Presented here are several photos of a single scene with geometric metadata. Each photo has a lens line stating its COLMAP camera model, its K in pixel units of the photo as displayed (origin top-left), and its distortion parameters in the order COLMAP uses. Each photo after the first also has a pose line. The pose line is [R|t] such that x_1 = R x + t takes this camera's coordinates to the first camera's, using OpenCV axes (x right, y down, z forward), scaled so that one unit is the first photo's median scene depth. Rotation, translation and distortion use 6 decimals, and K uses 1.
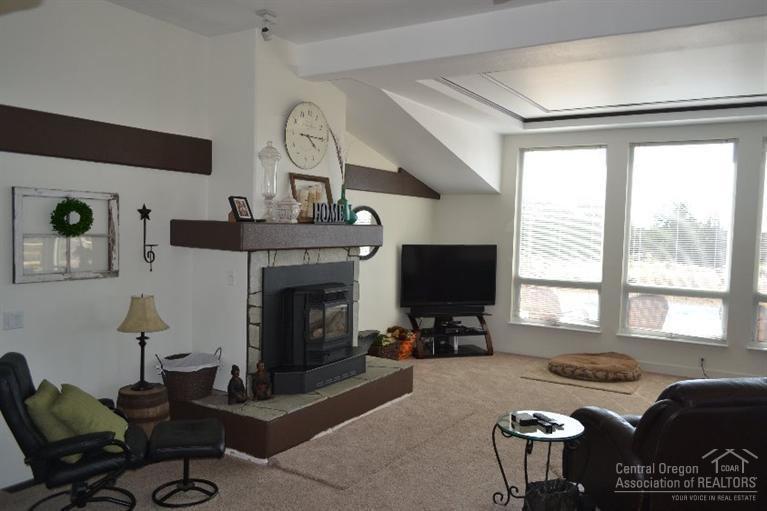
lens RADIAL K [[608.4, 0, 383.8], [0, 608.4, 257.0], [0, 0, 1]] dist [-0.009058, -0.002286]
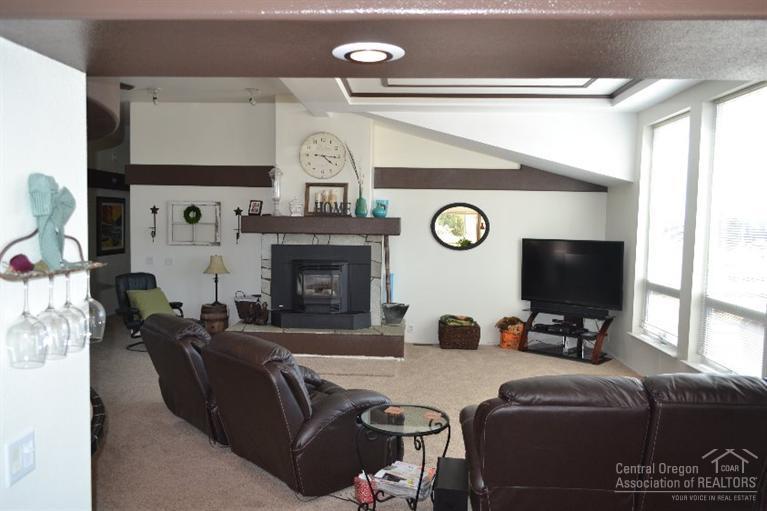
lens RADIAL K [[608.4, 0, 383.5], [0, 608.4, 254.3], [0, 0, 1]] dist [-0.009058, -0.002286]
pose [[0.487122, 0.031100, -0.872780, 1.264835], [-0.052345, 0.998609, 0.006368, 0.017366], [0.871764, 0.042584, 0.488072, 0.455062]]
